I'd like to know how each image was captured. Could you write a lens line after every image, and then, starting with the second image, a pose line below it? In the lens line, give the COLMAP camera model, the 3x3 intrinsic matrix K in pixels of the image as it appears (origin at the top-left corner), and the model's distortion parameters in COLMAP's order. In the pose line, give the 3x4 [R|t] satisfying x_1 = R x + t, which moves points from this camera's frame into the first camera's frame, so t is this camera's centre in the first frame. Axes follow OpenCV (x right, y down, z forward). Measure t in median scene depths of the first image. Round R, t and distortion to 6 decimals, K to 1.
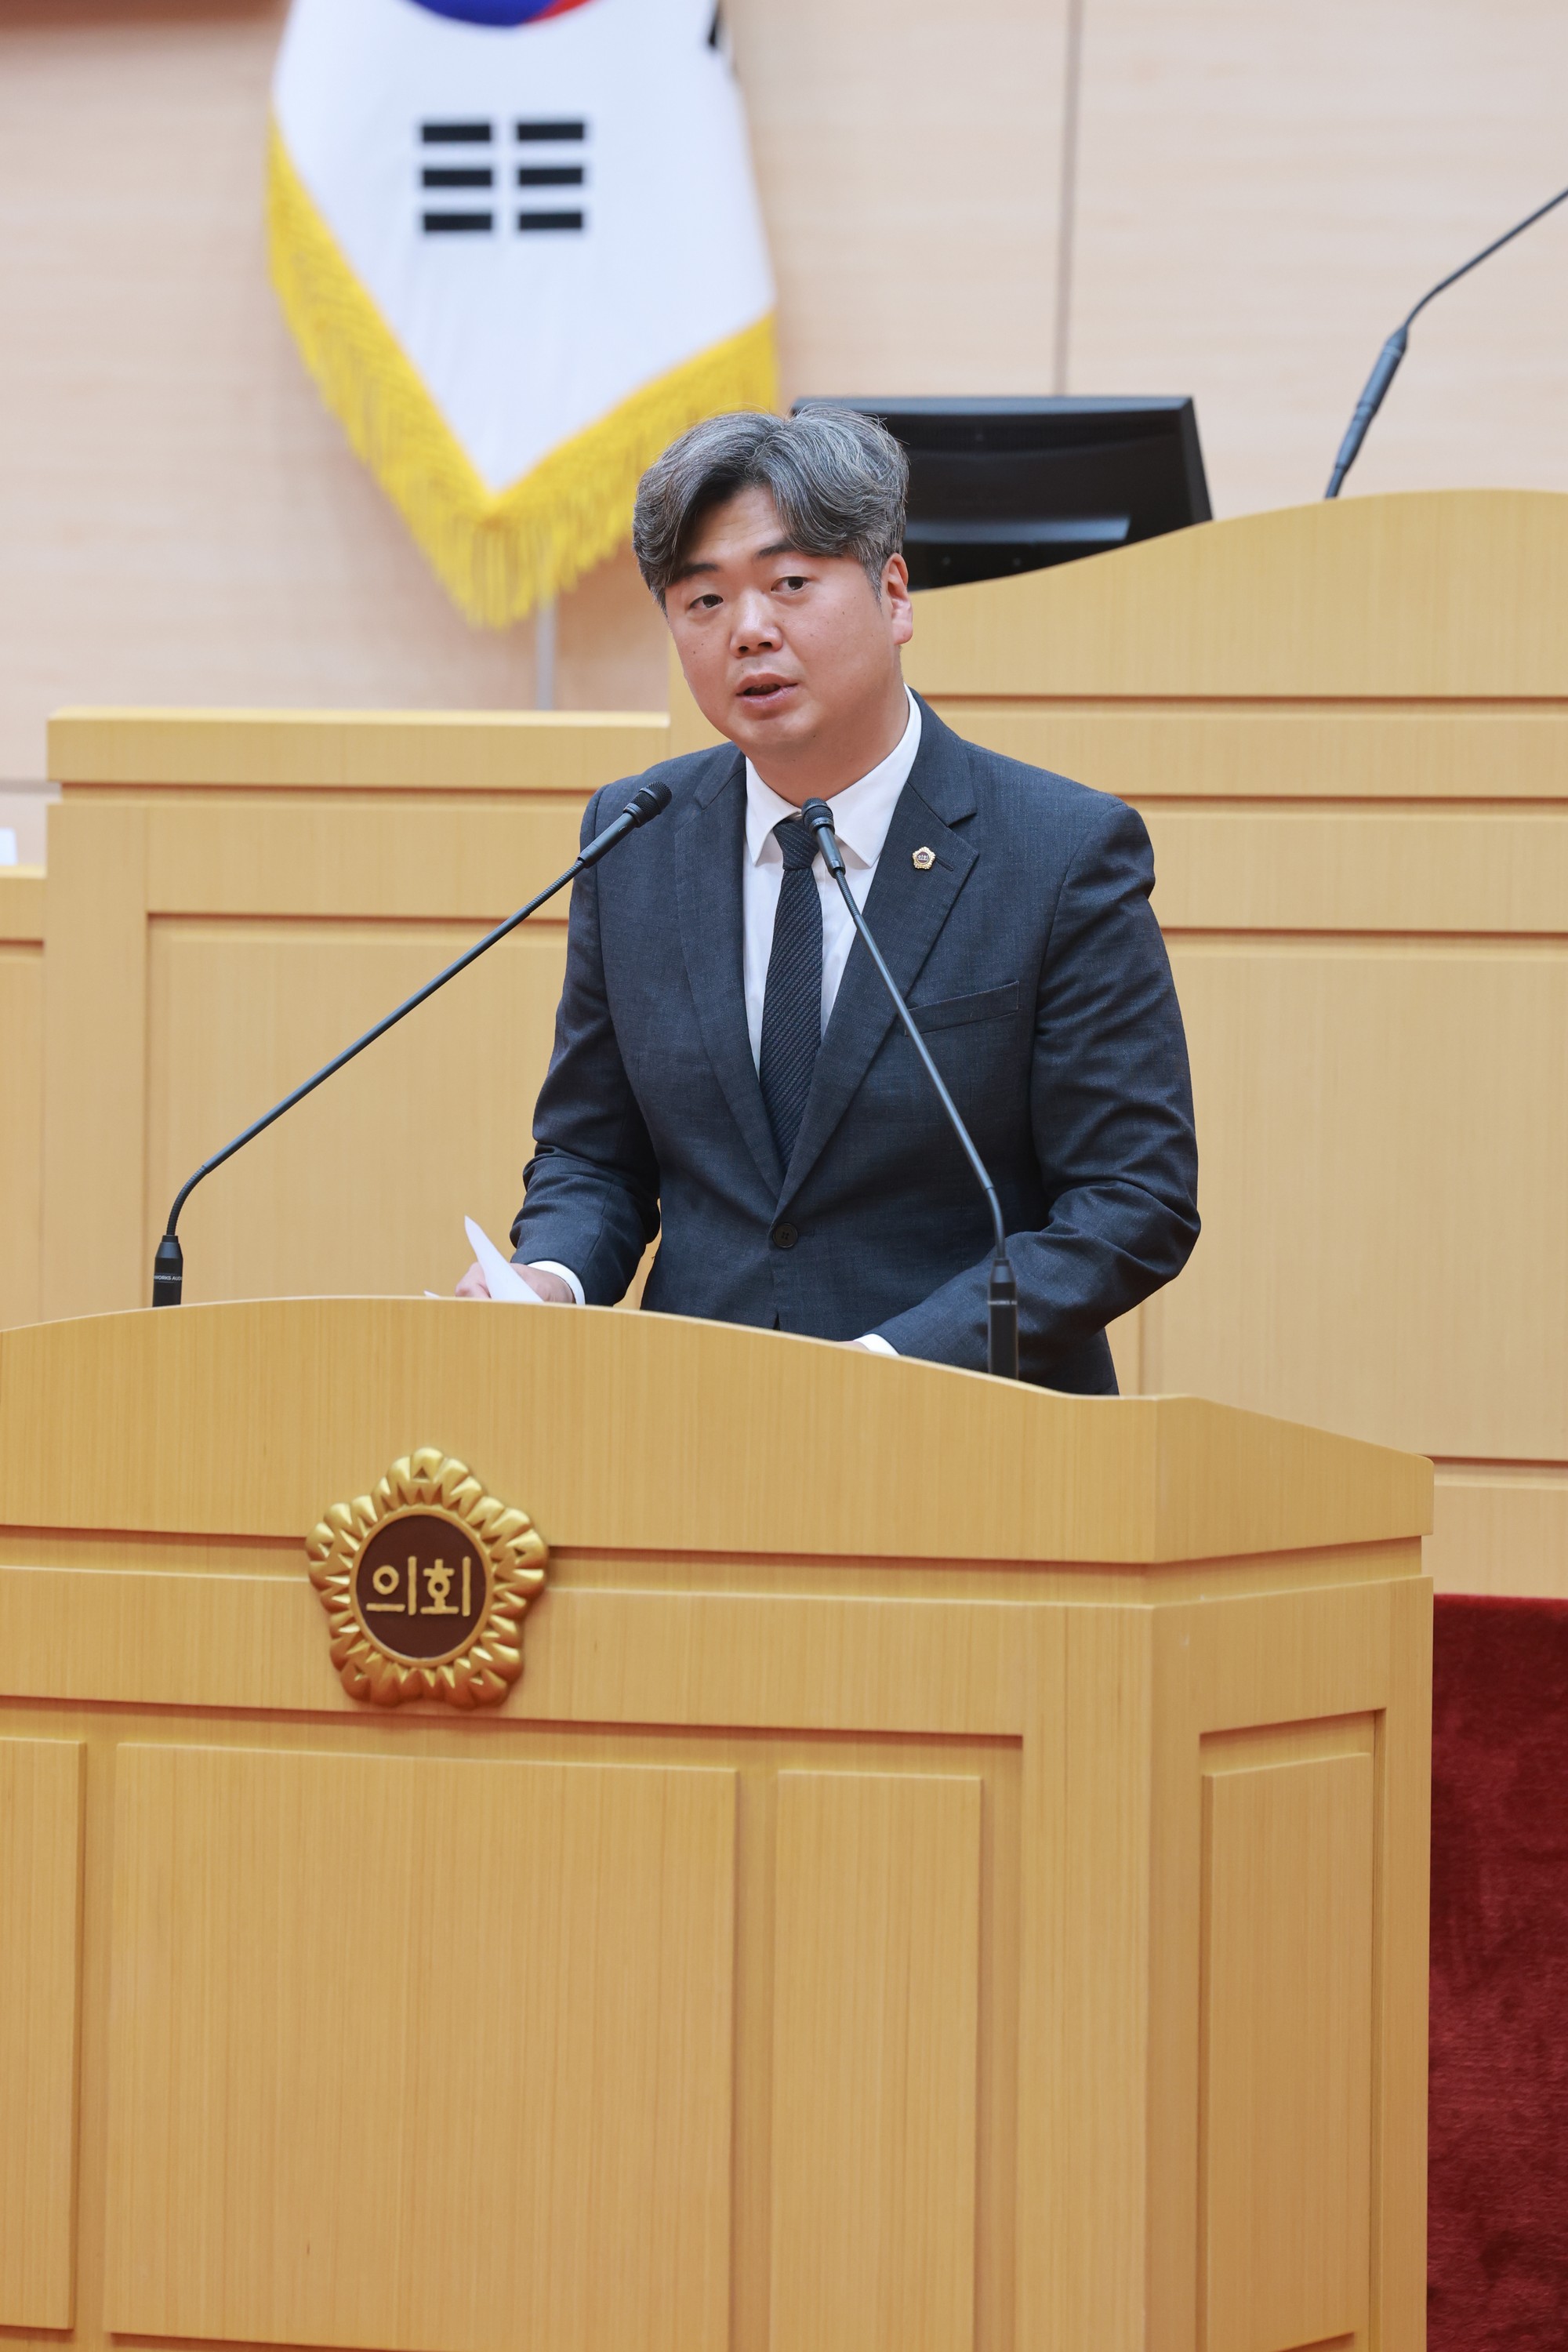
lens RADIAL K [[12680.9, 0, 784.0], [0, 12680.9, 1176.0], [0, 0, 1]] dist [0.934581, 40.647919]
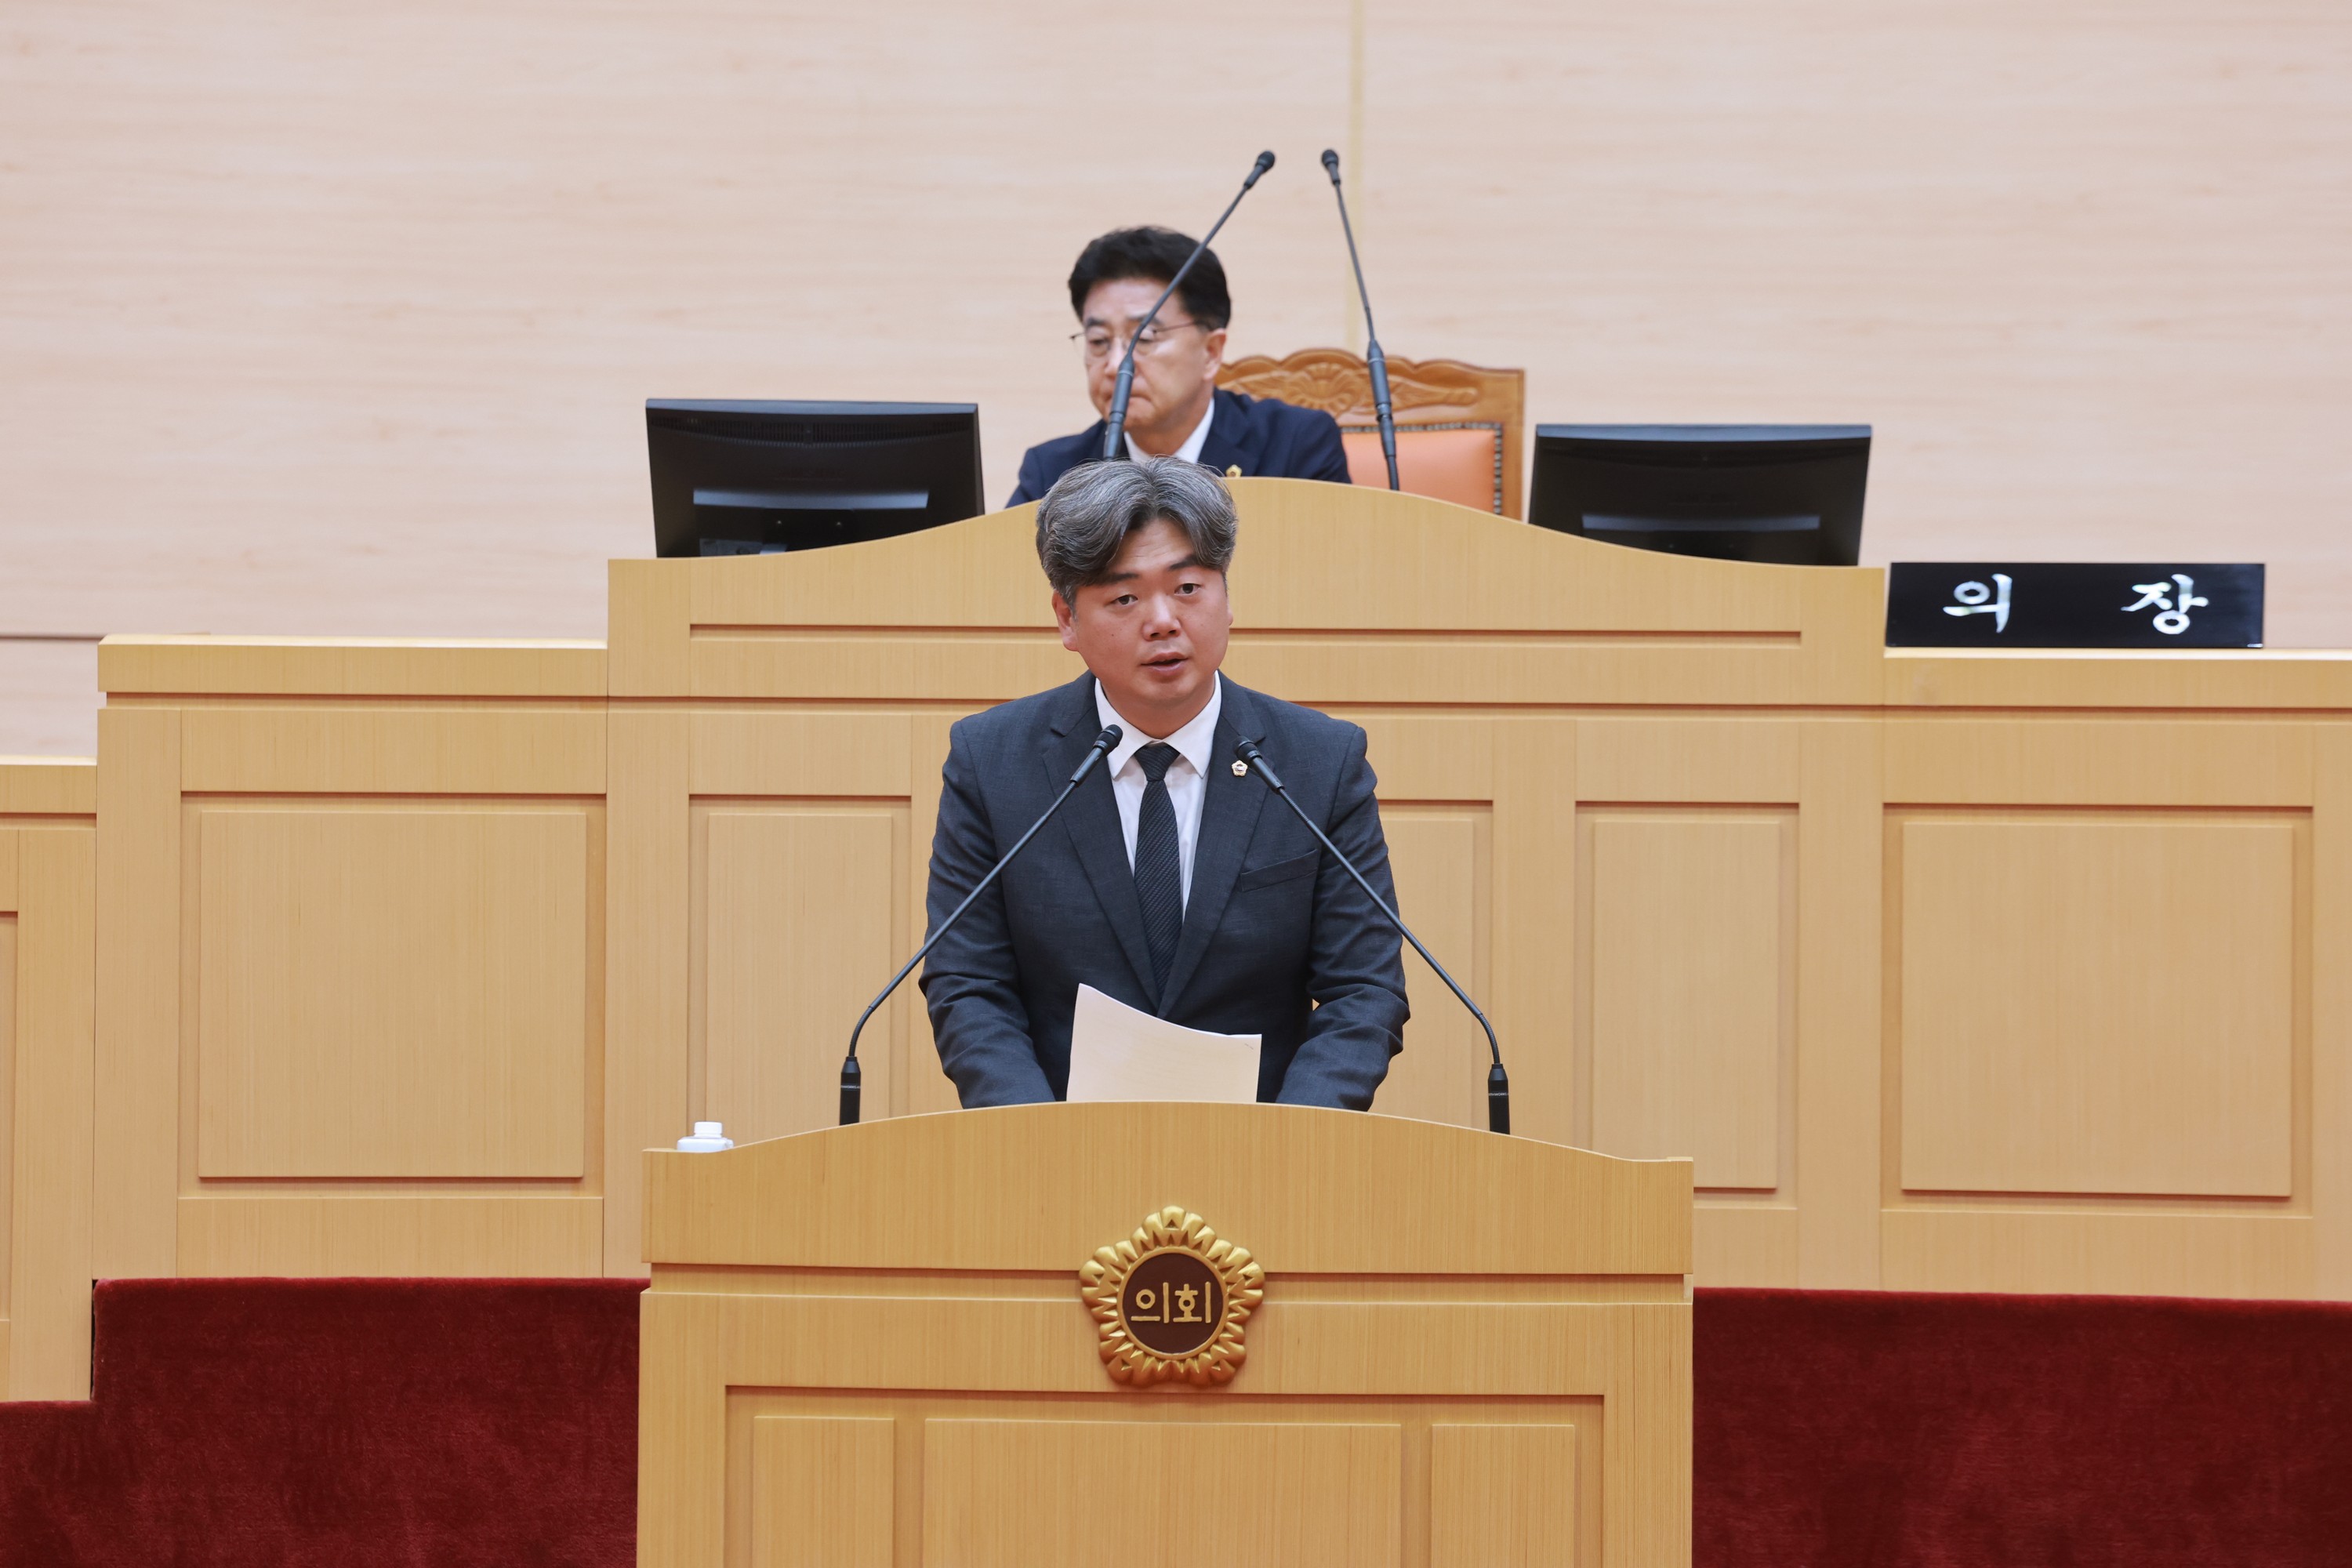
lens RADIAL K [[12680.9, 0, 1176.0], [0, 12680.9, 784.0], [0, 0, 1]] dist [0.934581, 40.647919]
pose [[0.930724, -0.013961, 0.365457, -0.549908], [0.013652, 0.999901, 0.003430, -0.031040], [-0.365468, 0.001797, 0.930822, -0.331543]]
